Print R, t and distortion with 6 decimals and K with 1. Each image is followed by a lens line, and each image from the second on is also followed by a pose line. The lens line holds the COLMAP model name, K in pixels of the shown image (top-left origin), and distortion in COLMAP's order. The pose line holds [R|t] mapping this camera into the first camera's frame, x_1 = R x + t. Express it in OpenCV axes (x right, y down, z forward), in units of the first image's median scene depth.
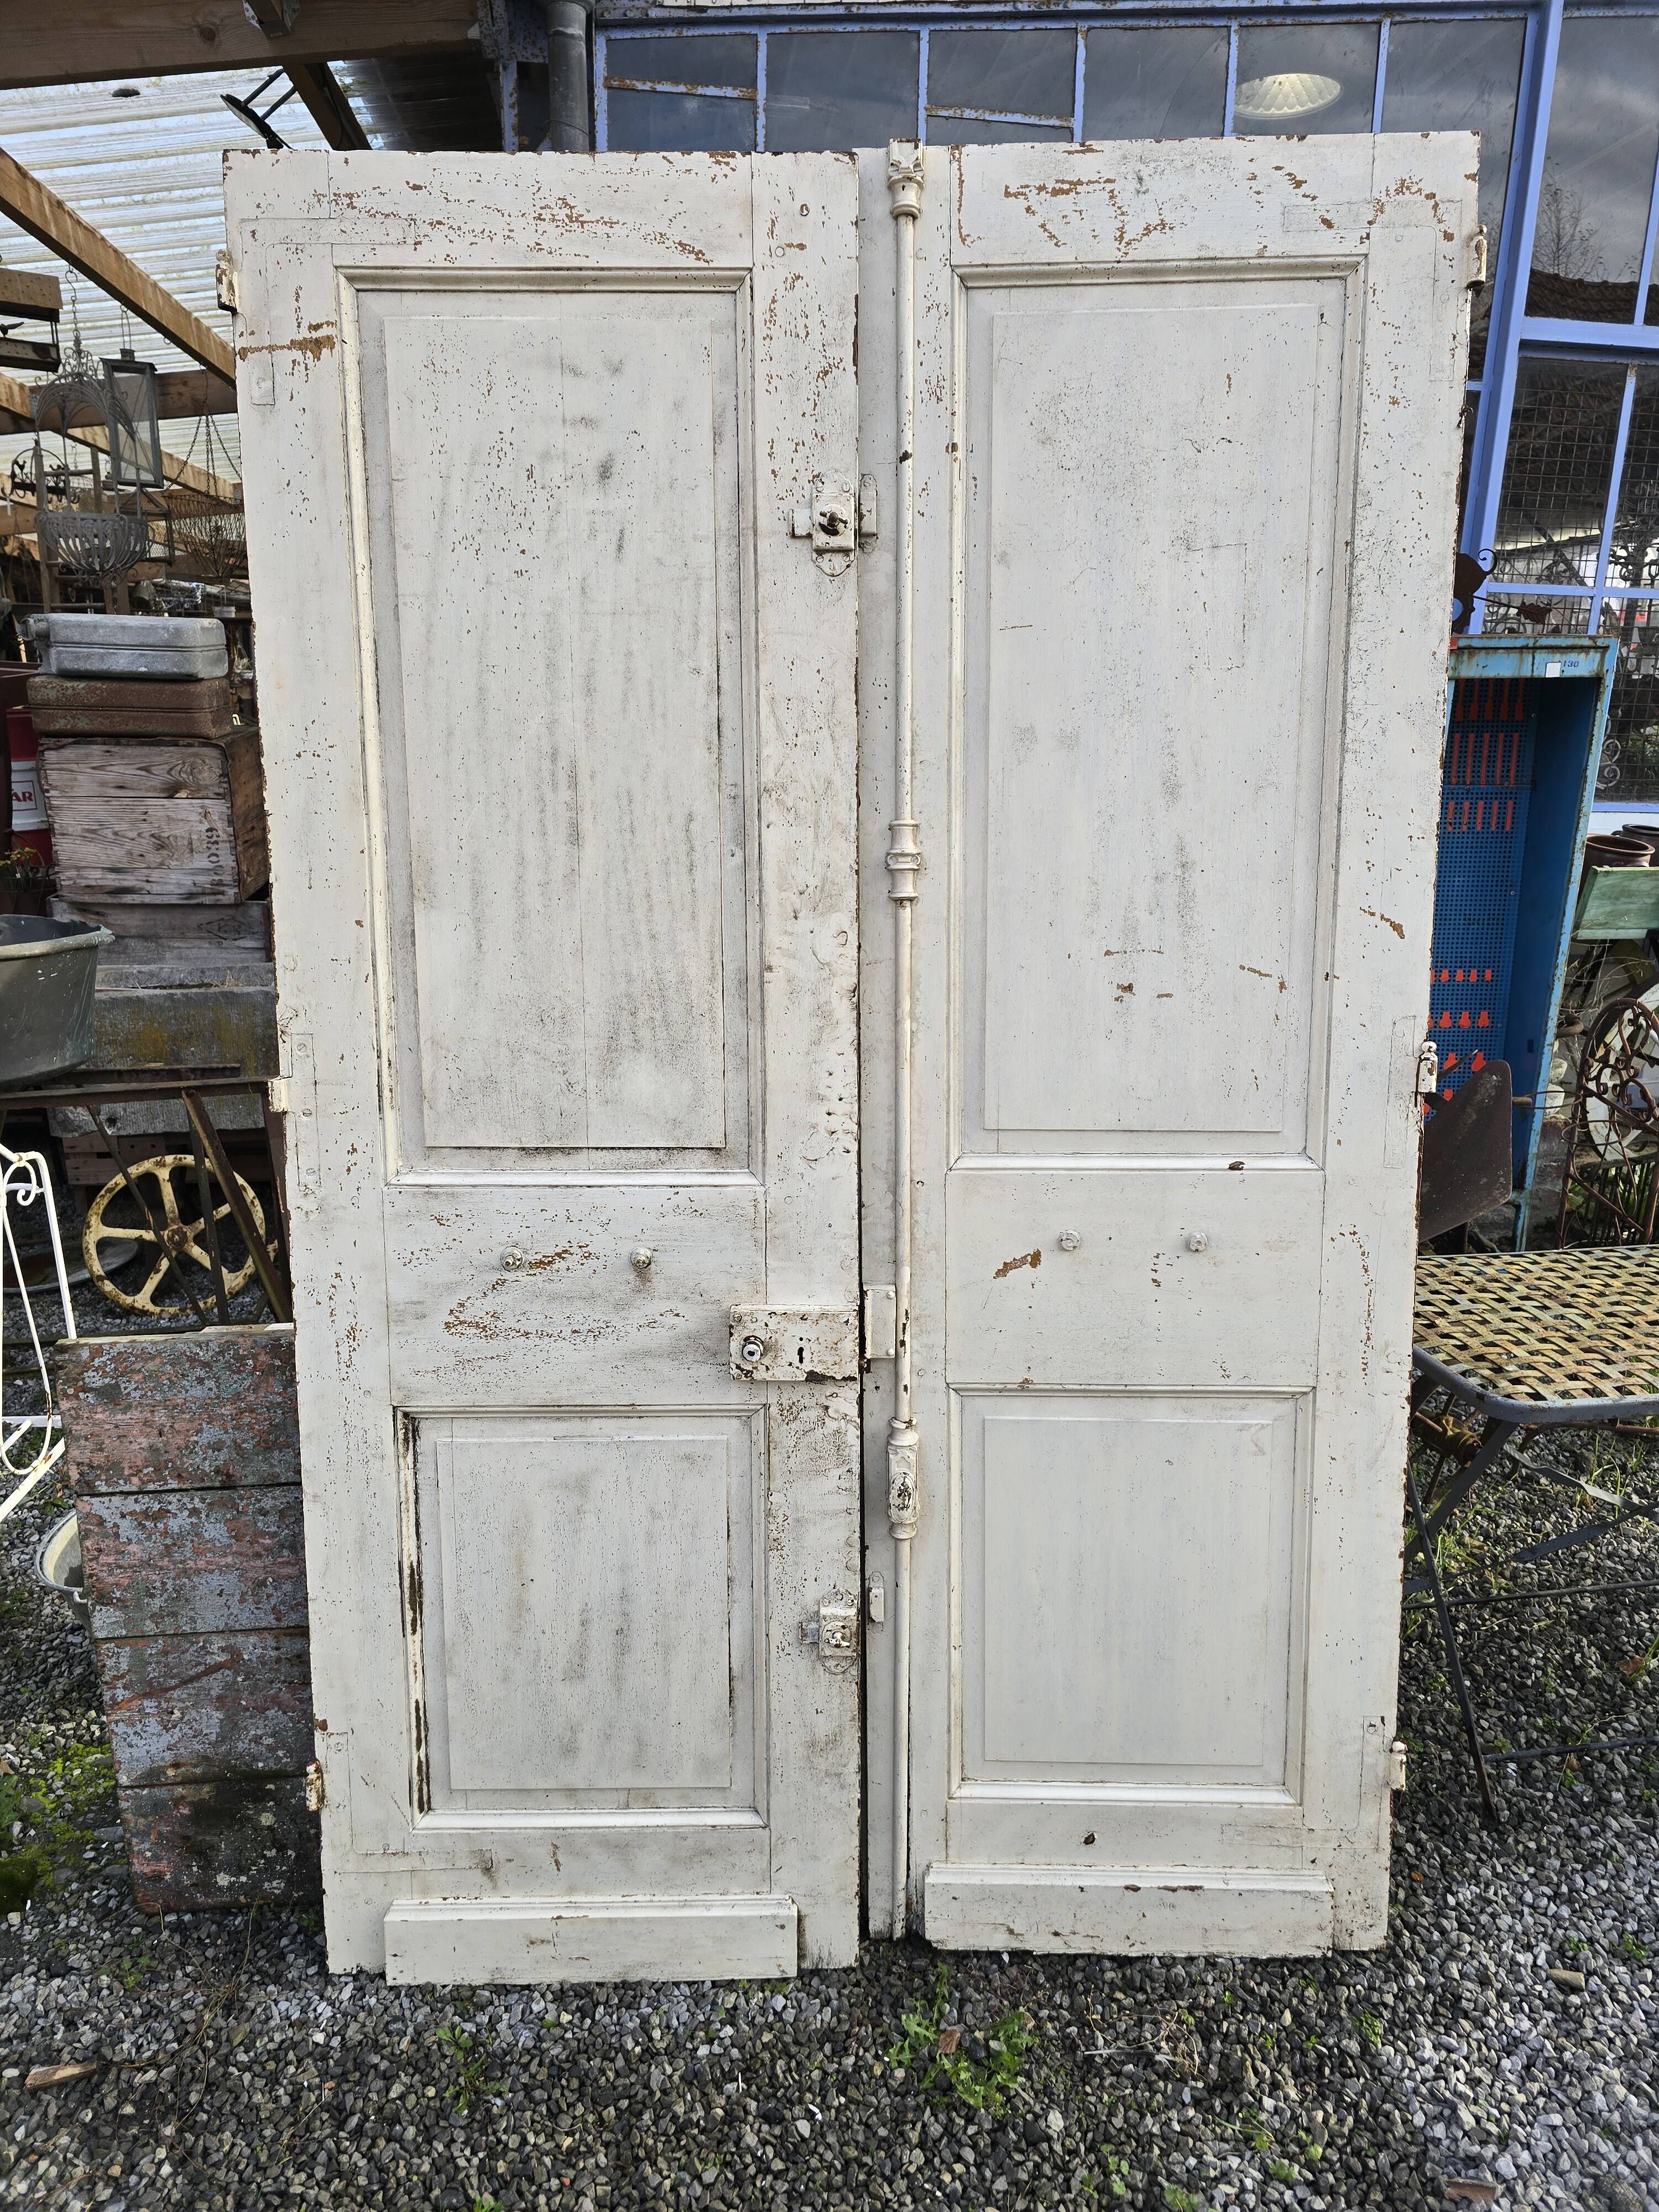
lens RADIAL K [[1483.8, 0, 853.2], [0, 1483.8, 1085.2], [0, 0, 1]] dist [0.069310, -0.063659]
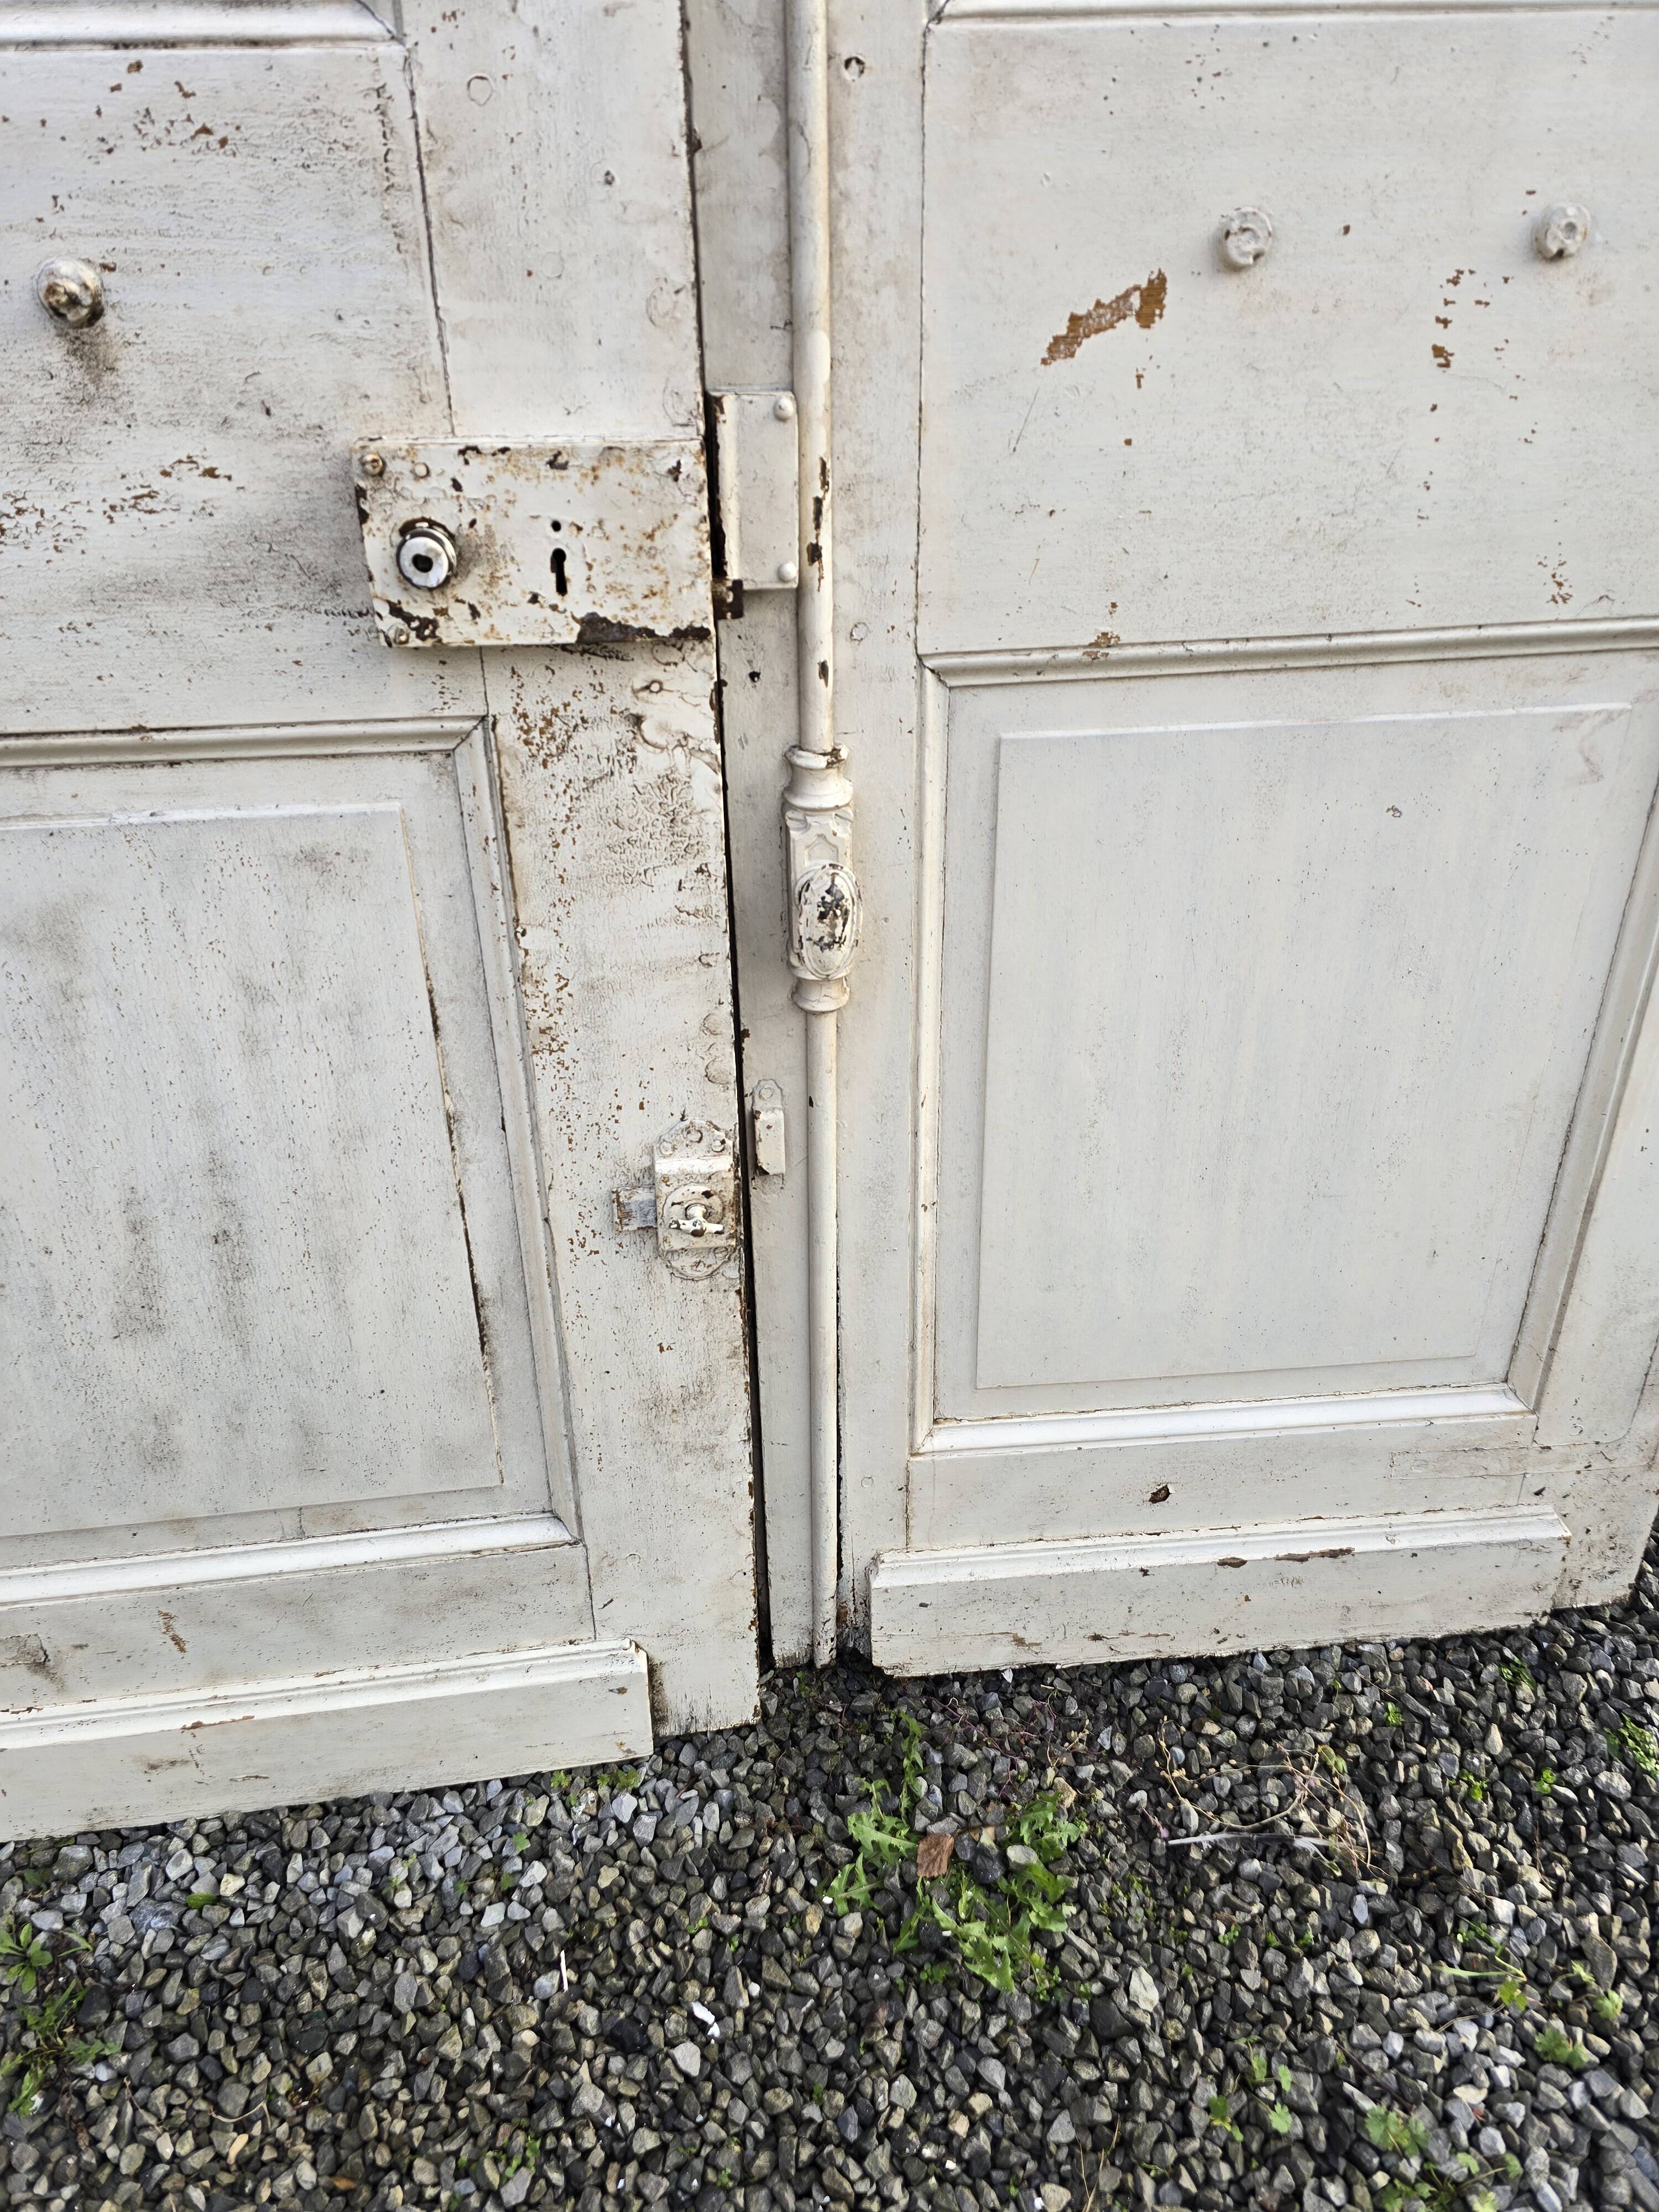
lens RADIAL K [[1483.8, 0, 813.0], [0, 1483.8, 1075.0], [0, 0, 1]] dist [0.069310, -0.063659]
pose [[0.993047, -0.067452, 0.096475, -0.015906], [0.032058, 0.943539, 0.329707, 0.173053], [-0.113268, -0.324322, 0.939141, 0.569267]]
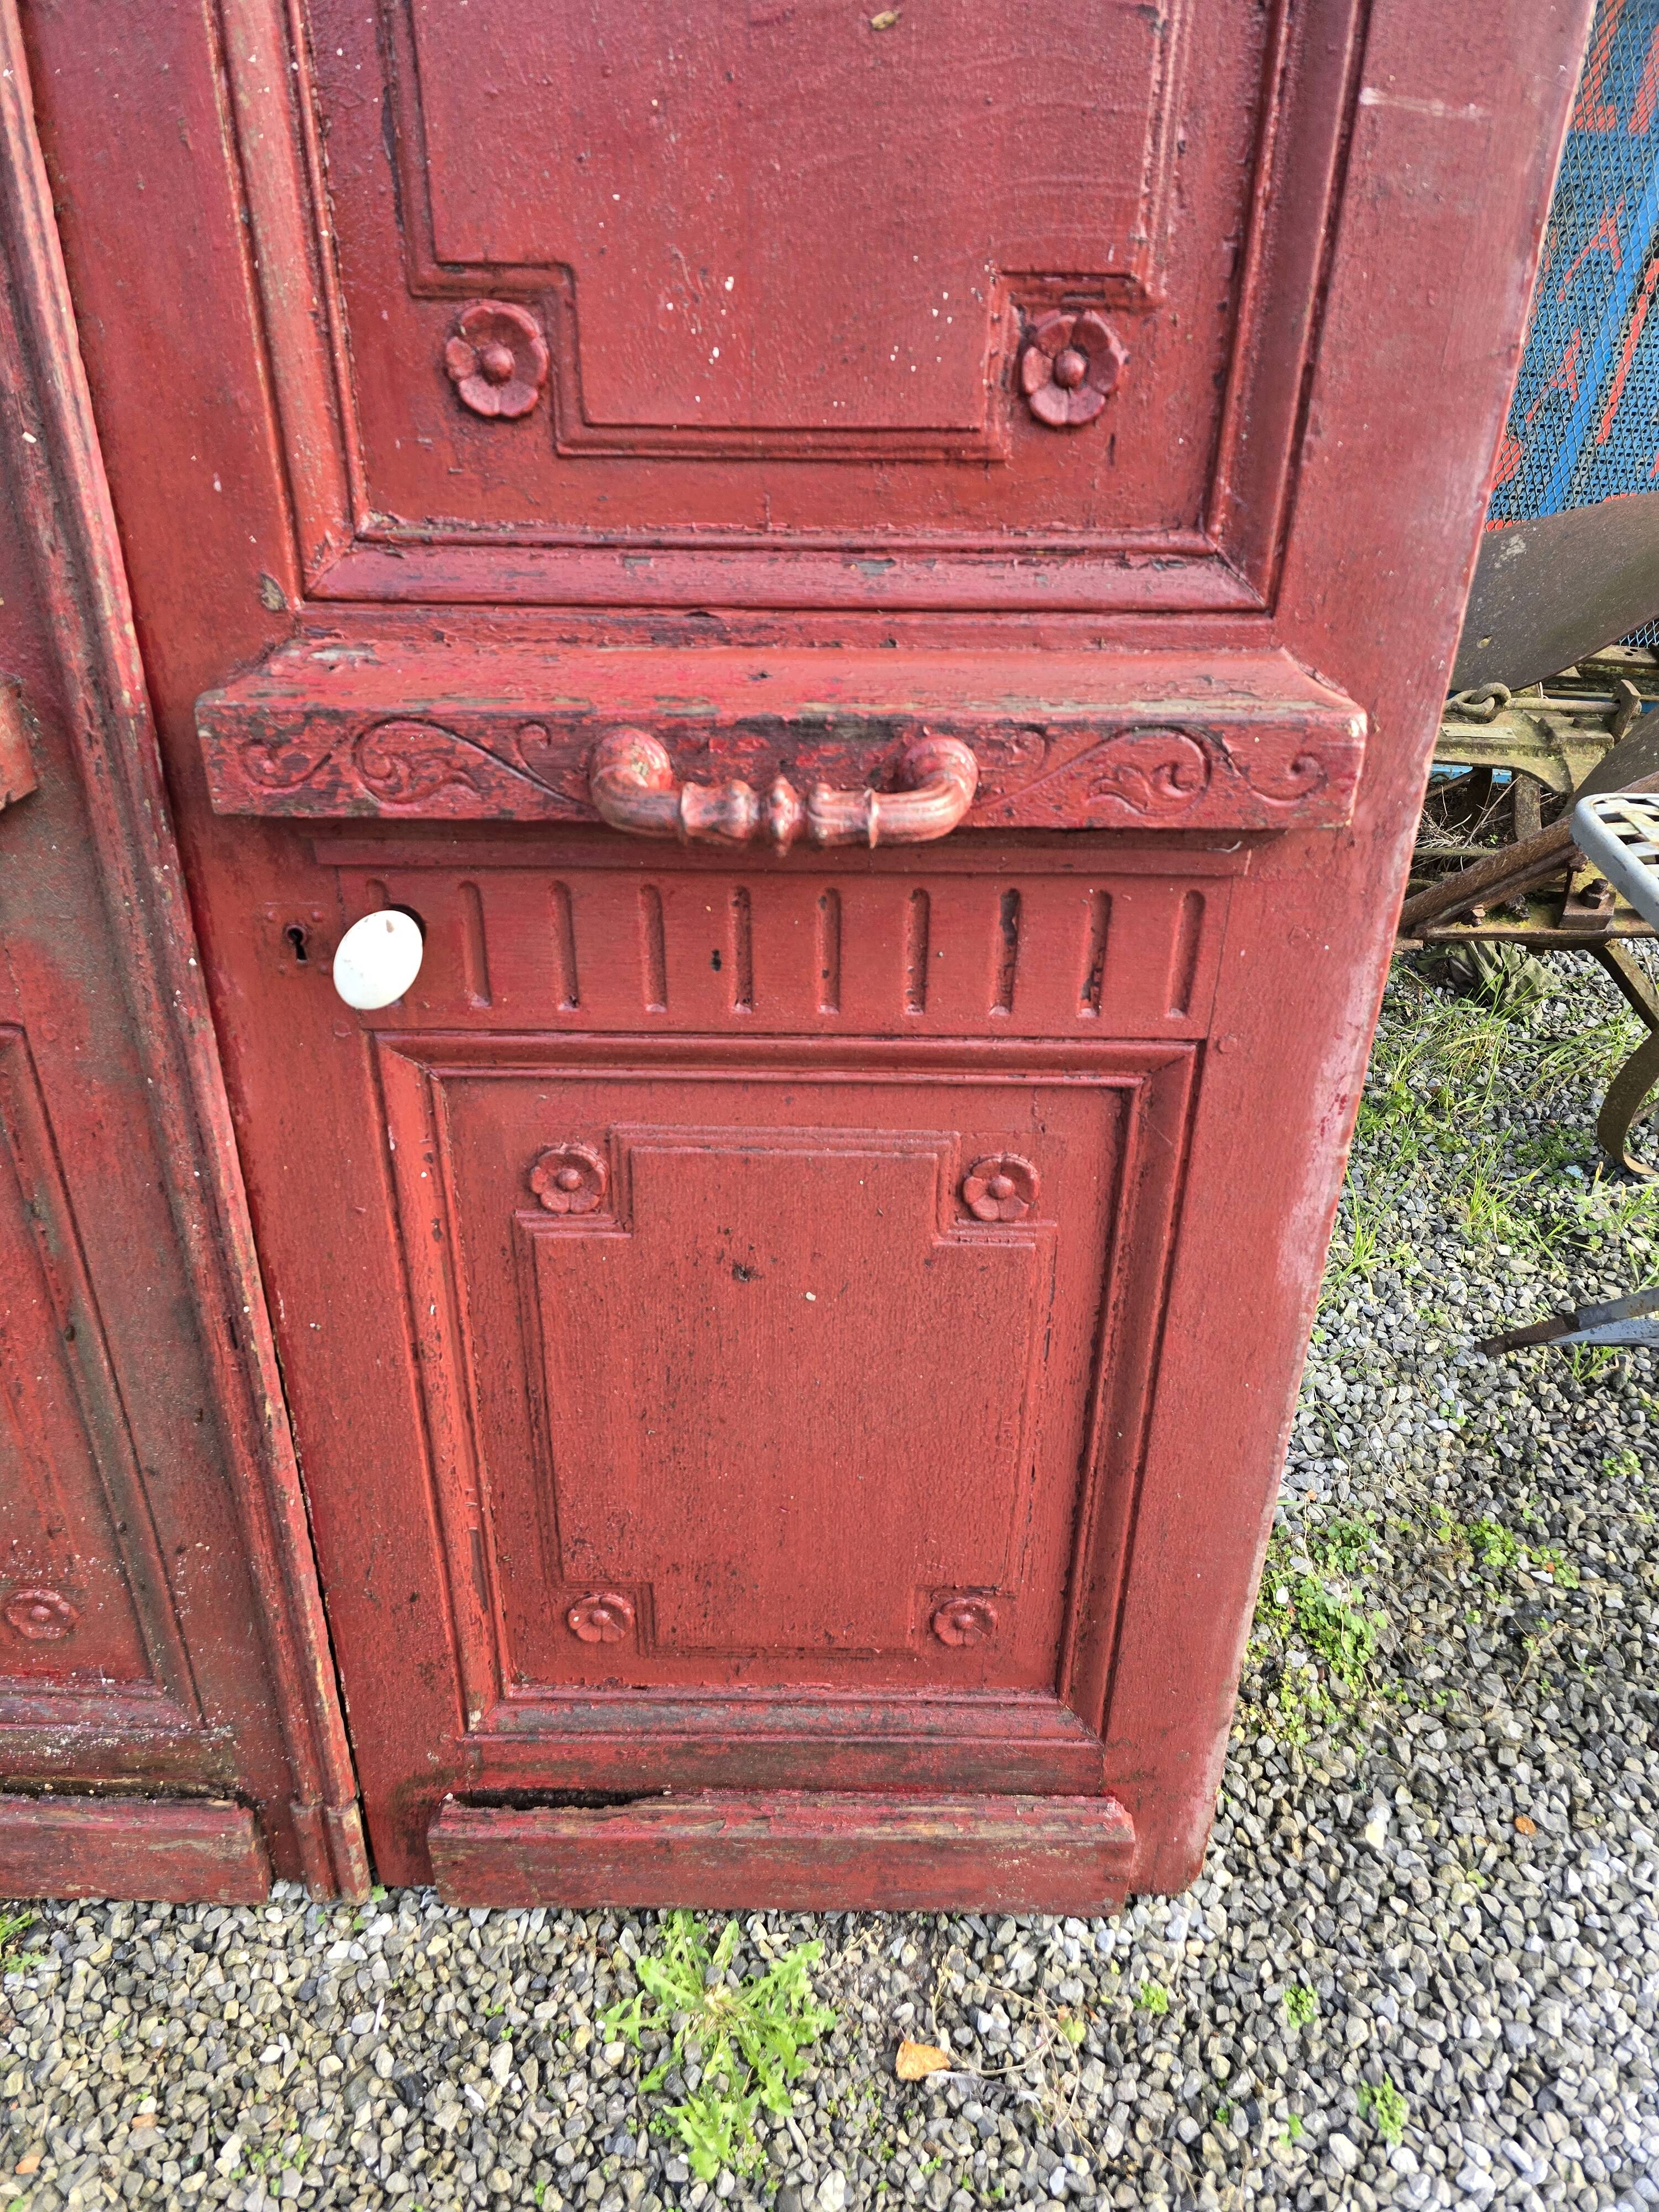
lens RADIAL K [[1483.8, 0, 815.6], [0, 1483.8, 1111.4], [0, 0, 1]] dist [0.069310, -0.063659]
pose [[0.987832, 0.109540, -0.110400, 0.137846], [-0.057163, 0.915911, 0.397291, 0.030399], [0.144636, -0.386146, 0.911028, 0.569886]]
